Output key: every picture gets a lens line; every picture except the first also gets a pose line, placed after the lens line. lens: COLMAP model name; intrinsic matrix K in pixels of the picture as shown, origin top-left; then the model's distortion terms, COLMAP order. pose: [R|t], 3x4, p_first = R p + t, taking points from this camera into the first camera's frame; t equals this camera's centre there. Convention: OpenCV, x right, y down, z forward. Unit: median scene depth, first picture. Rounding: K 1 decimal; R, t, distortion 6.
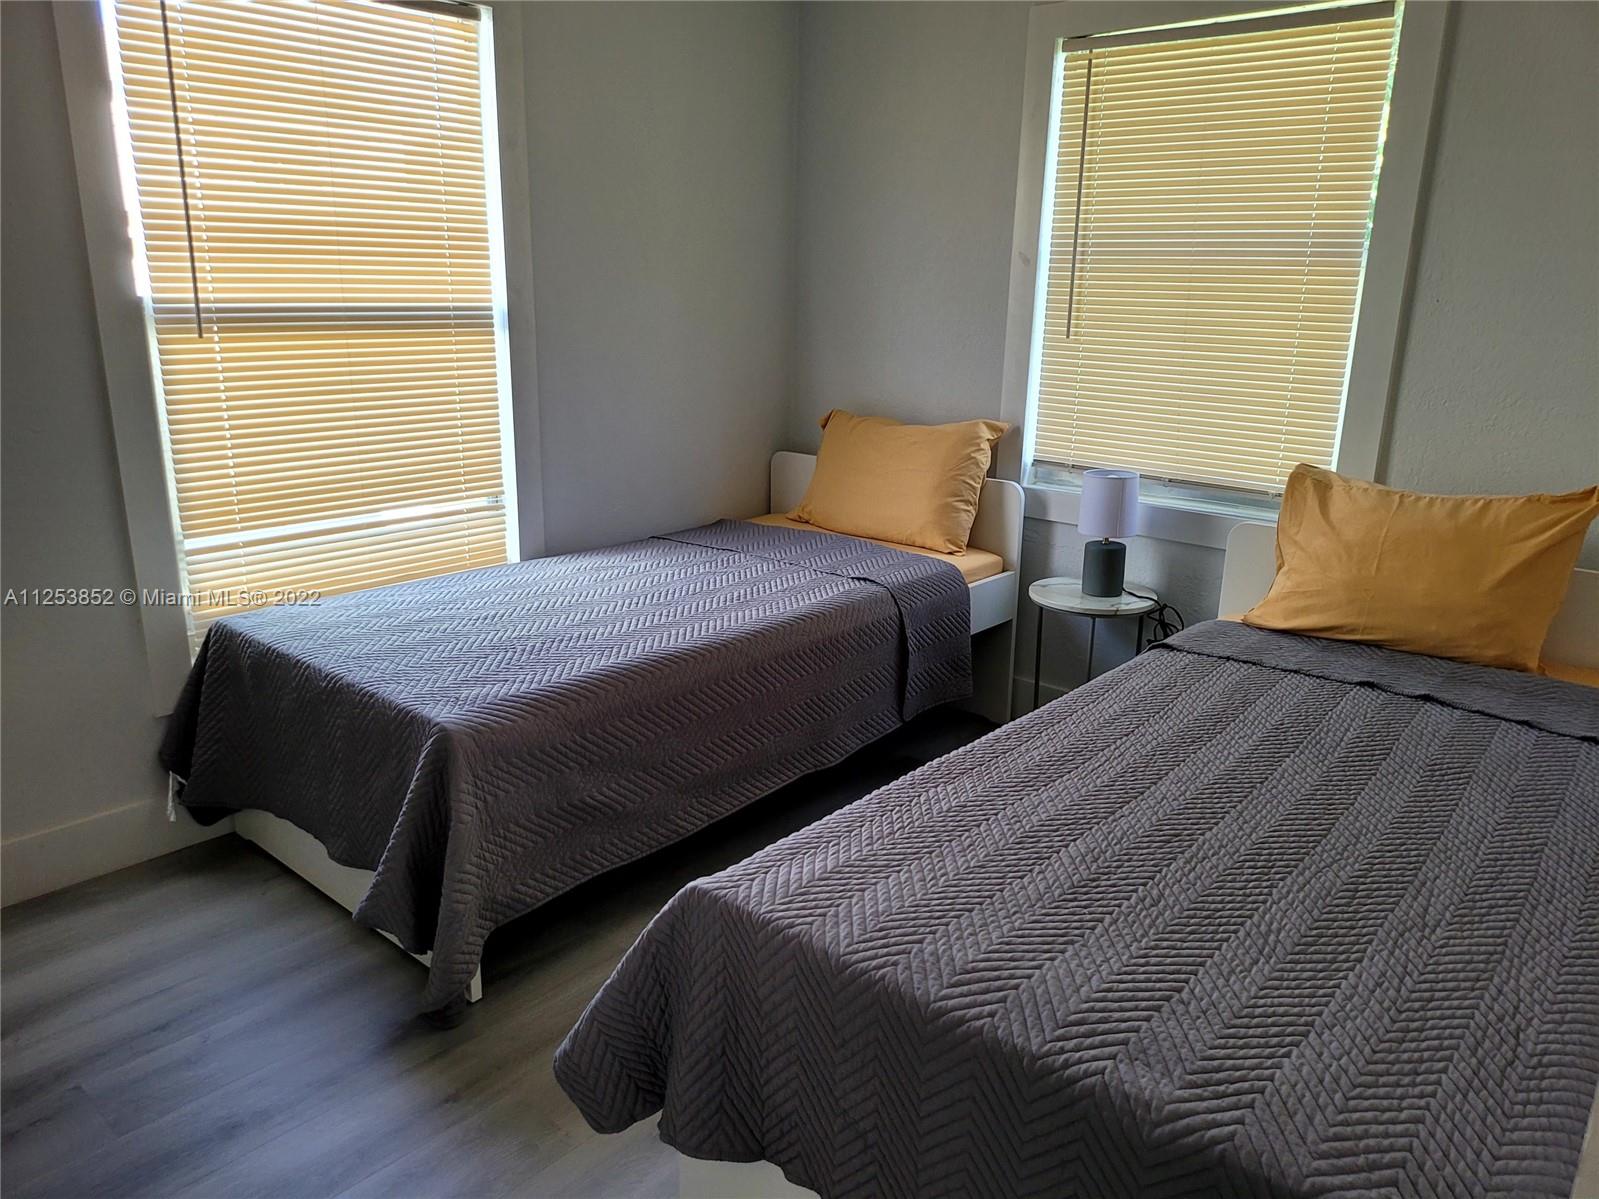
lens RADIAL K [[1120.8, 0, 799.5], [0, 1120.8, 599.5], [0, 0, 1]] dist [-0.000297, 0.000558]
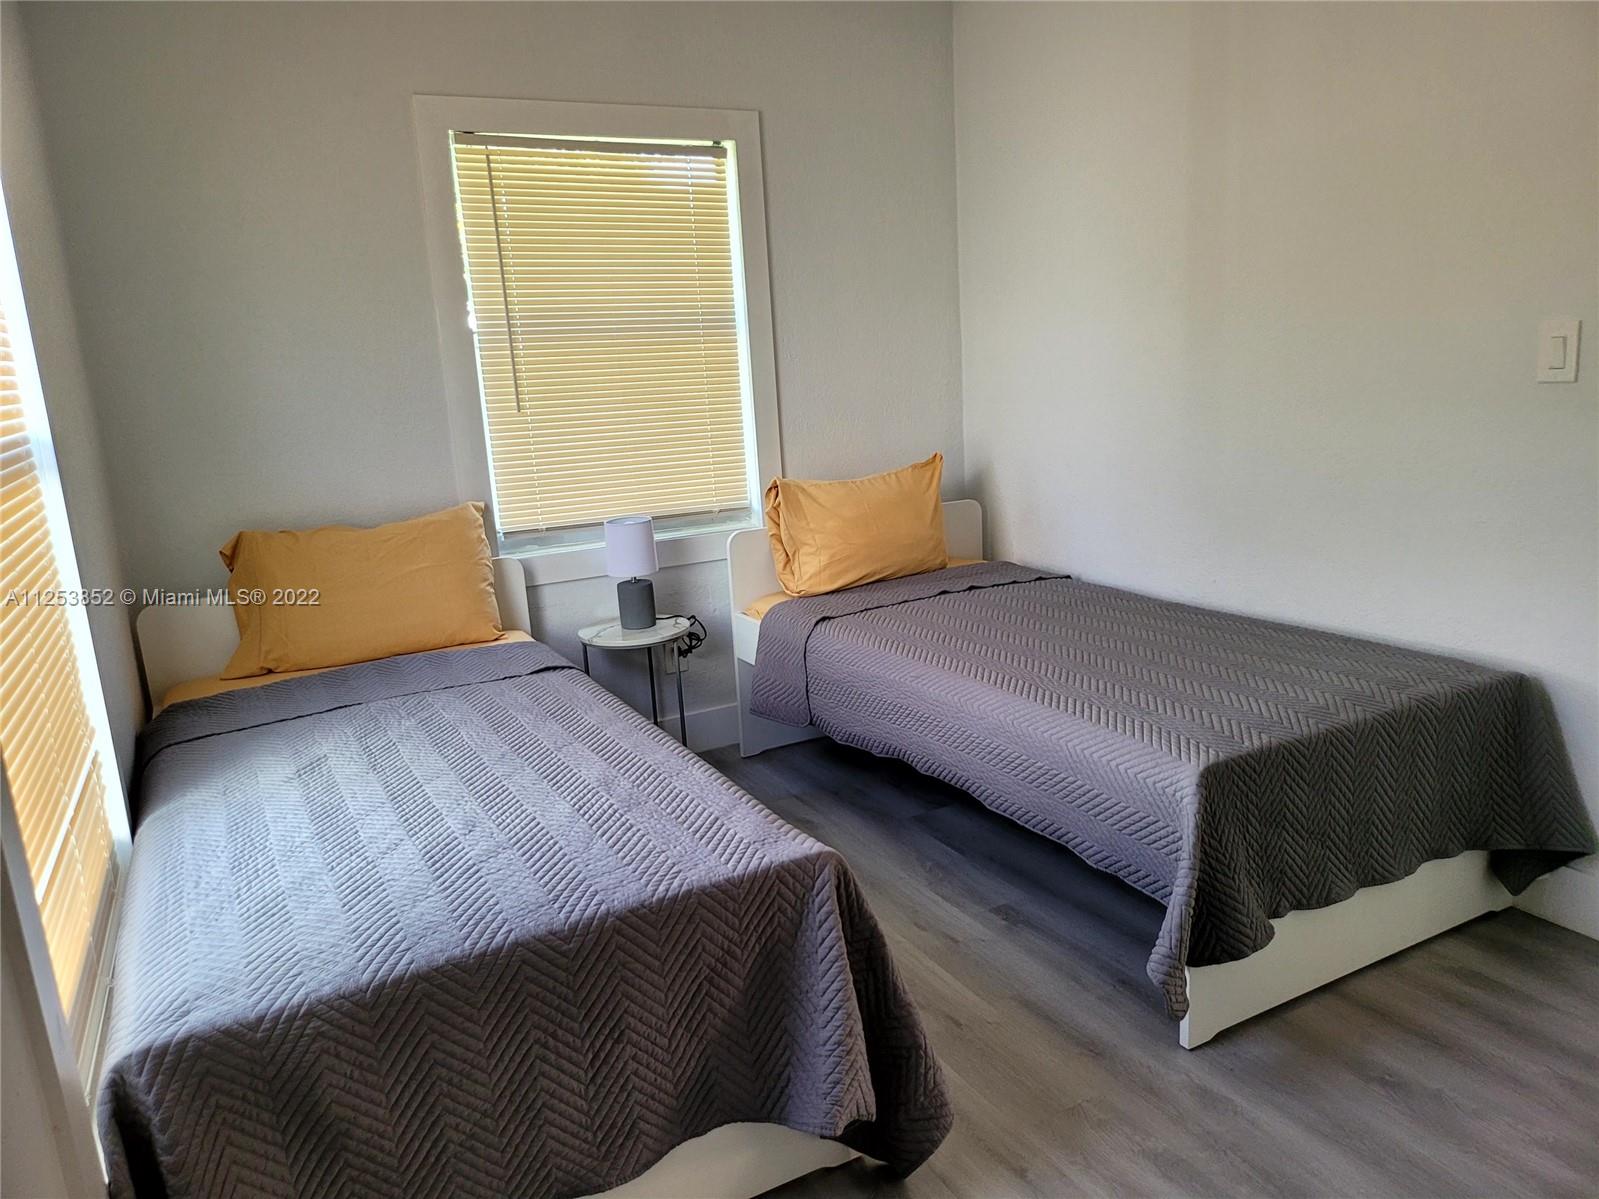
lens RADIAL K [[1120.8, 0, 799.5], [0, 1120.8, 599.5], [0, 0, 1]] dist [-0.000297, 0.000558]
pose [[0.342933, -0.231970, 0.910267, -0.725169], [0.311718, 0.942222, 0.122677, -0.124642], [-0.886131, 0.241676, 0.395428, 0.427692]]
